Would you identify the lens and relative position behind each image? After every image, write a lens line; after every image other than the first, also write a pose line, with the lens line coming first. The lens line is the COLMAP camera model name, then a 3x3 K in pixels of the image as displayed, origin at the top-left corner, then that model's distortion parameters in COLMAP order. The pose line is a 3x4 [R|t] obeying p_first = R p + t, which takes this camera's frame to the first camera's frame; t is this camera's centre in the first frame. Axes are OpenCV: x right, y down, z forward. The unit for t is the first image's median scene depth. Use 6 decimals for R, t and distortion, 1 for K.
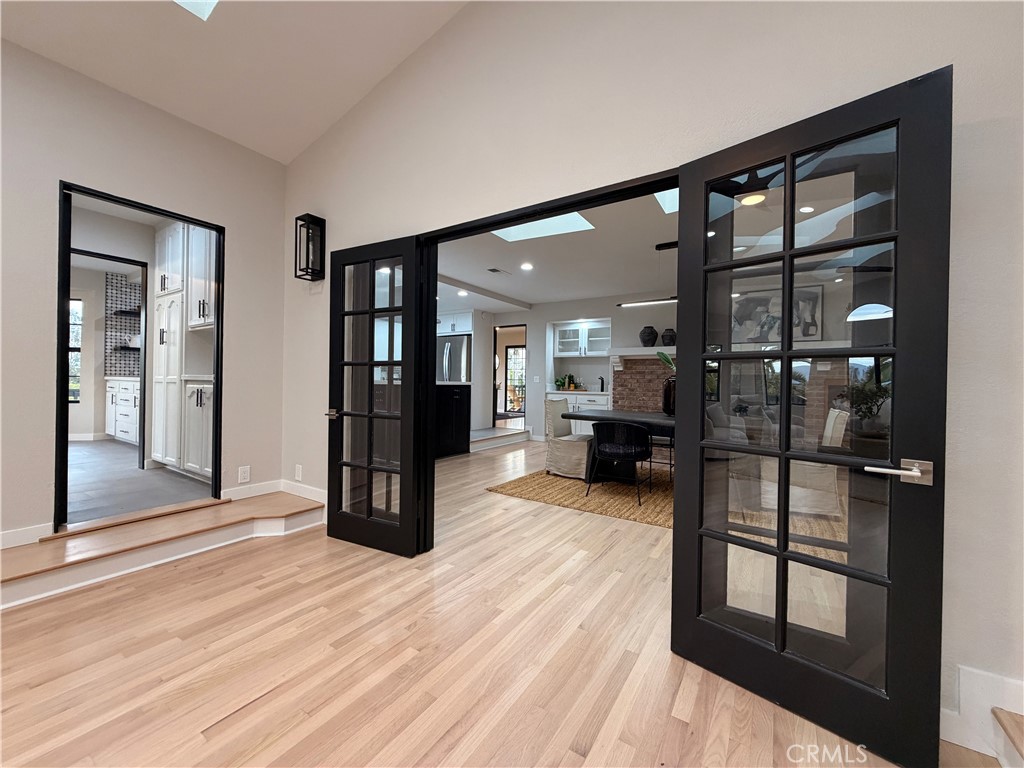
lens RADIAL K [[407.7, 0, 511.5], [0, 407.7, 383.1], [0, 0, 1]] dist [0.000337, 0.000348]
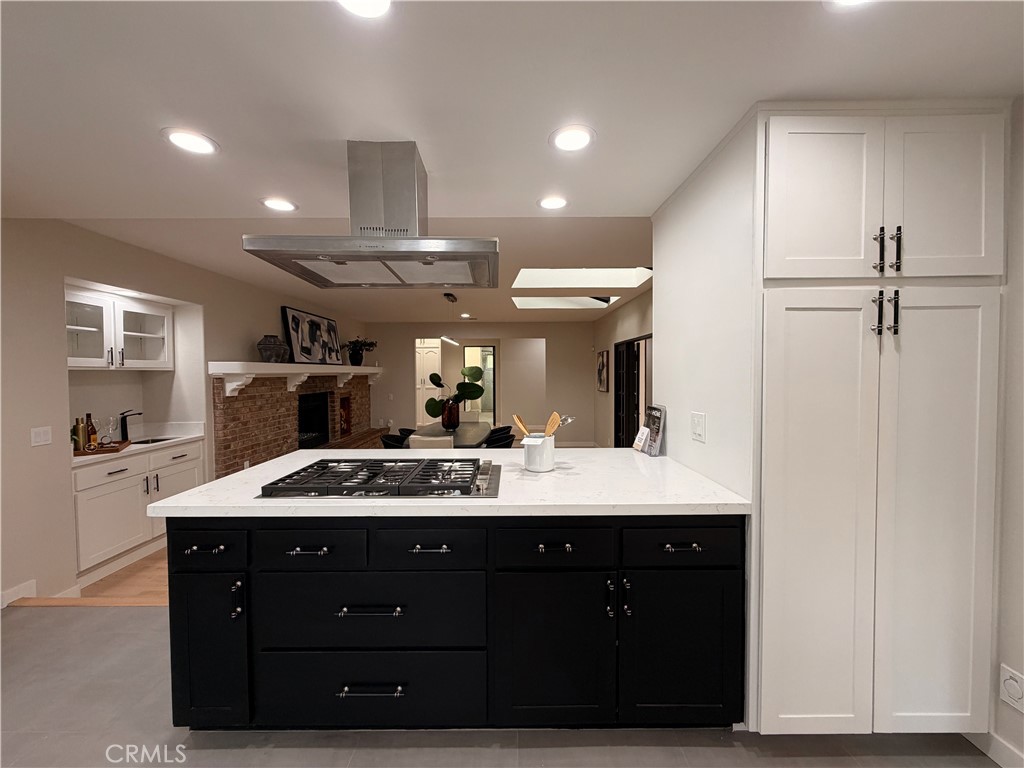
lens RADIAL K [[407.7, 0, 511.5], [0, 407.7, 383.1], [0, 0, 1]] dist [0.000337, 0.000348]
pose [[-0.548043, -0.037806, 0.835596, -0.567303], [-0.003541, 0.999074, 0.042880, -0.090322], [-0.836443, 0.020541, -0.547669, 1.112702]]
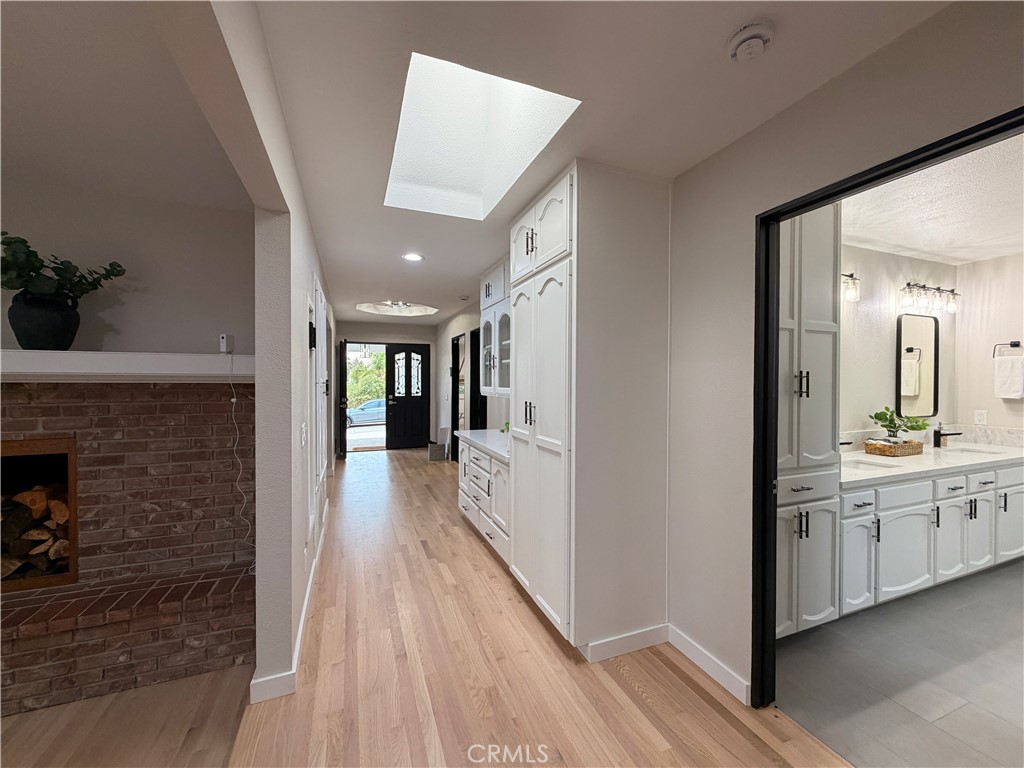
lens RADIAL K [[407.7, 0, 511.5], [0, 407.7, 383.1], [0, 0, 1]] dist [0.000337, 0.000348]
pose [[0.579099, -0.021795, 0.814966, 0.676518], [0.008018, 0.999746, 0.021039, -0.063038], [-0.815218, -0.005650, 0.579127, 0.298133]]
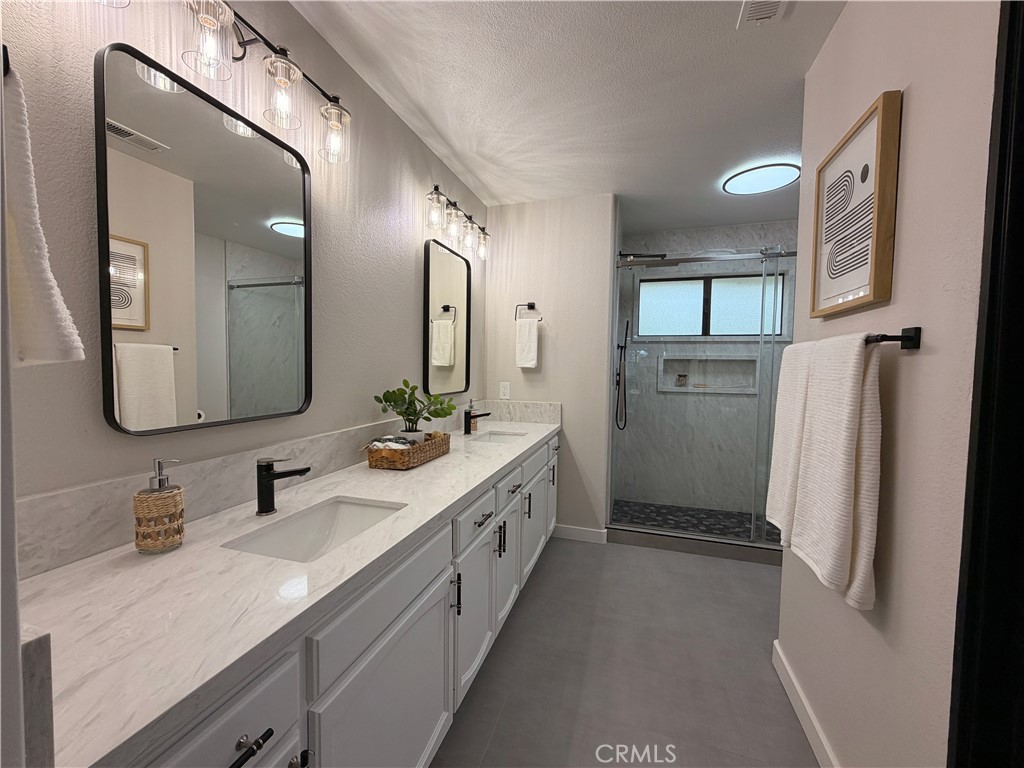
lens RADIAL K [[407.7, 0, 511.5], [0, 407.7, 383.1], [0, 0, 1]] dist [0.000337, 0.000348]
pose [[-0.268657, -0.063743, 0.961124, 1.062664], [-0.020164, 0.997961, 0.060550, -0.035715], [-0.963025, -0.003113, -0.269395, 0.214561]]
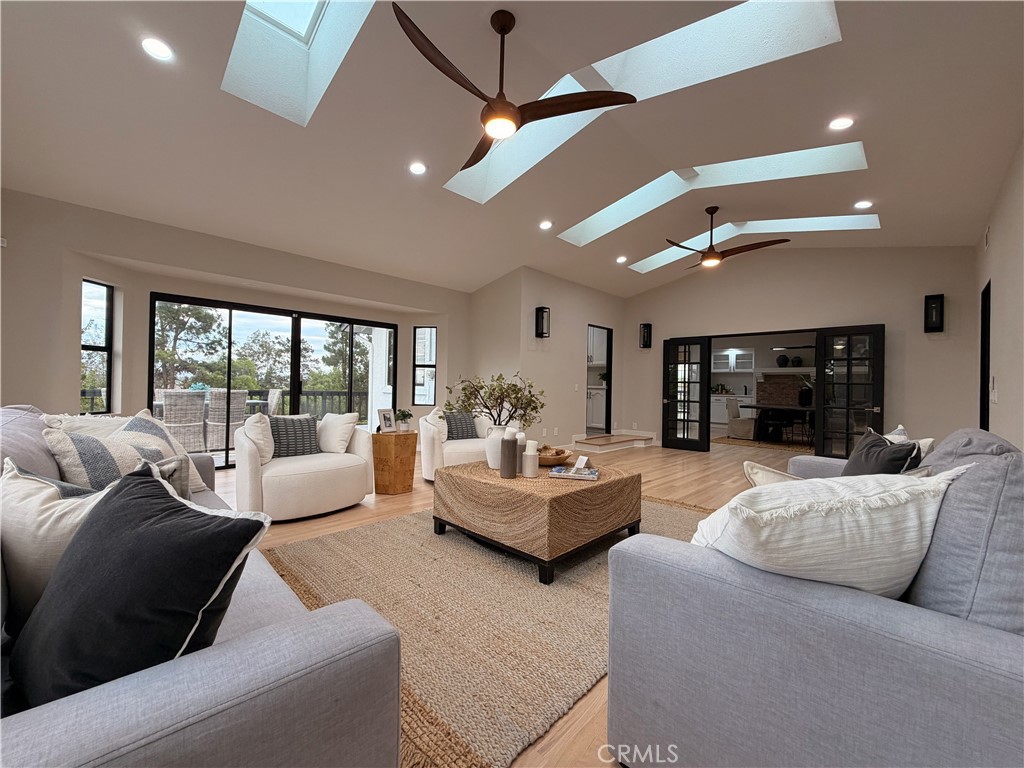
lens RADIAL K [[407.7, 0, 511.5], [0, 407.7, 383.1], [0, 0, 1]] dist [0.000337, 0.000348]
pose [[0.980003, 0.000340, -0.198984, -0.421533], [-0.002912, 0.999916, -0.012632, -0.003248], [0.198962, 0.012959, 0.979921, -0.850923]]
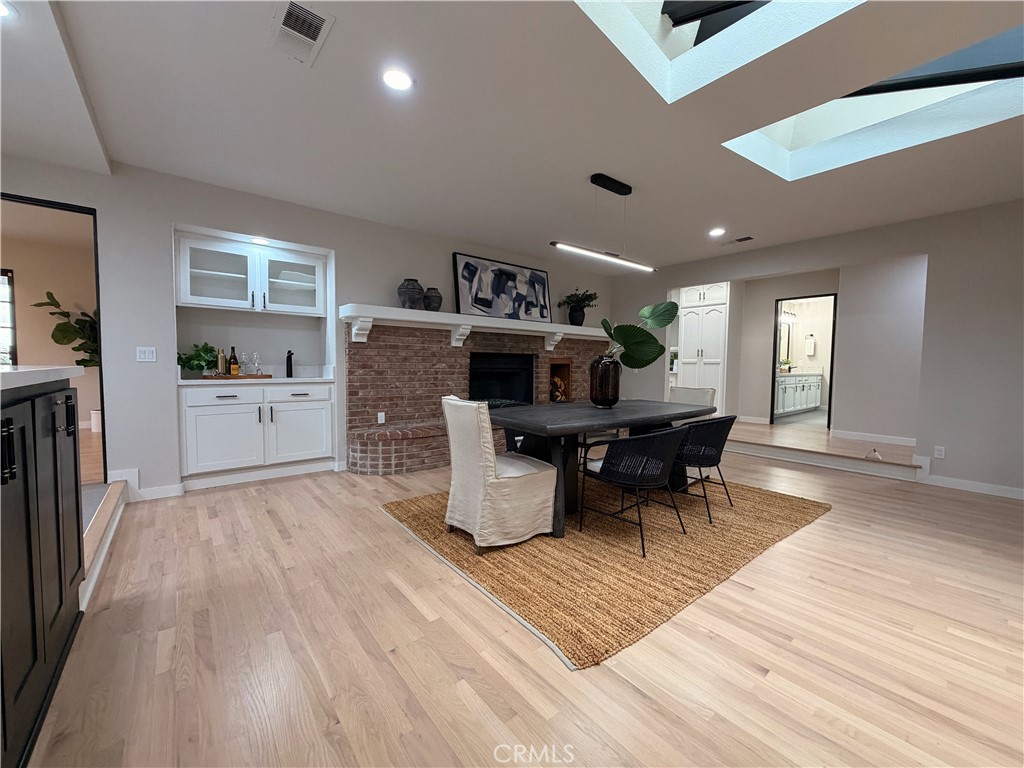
lens RADIAL K [[407.7, 0, 511.5], [0, 407.7, 383.1], [0, 0, 1]] dist [0.000337, 0.000348]
pose [[0.302949, -0.059762, 0.951131, -0.289802], [-0.005561, 0.997904, 0.064472, -0.011454], [-0.952991, -0.024821, 0.301982, 0.672222]]
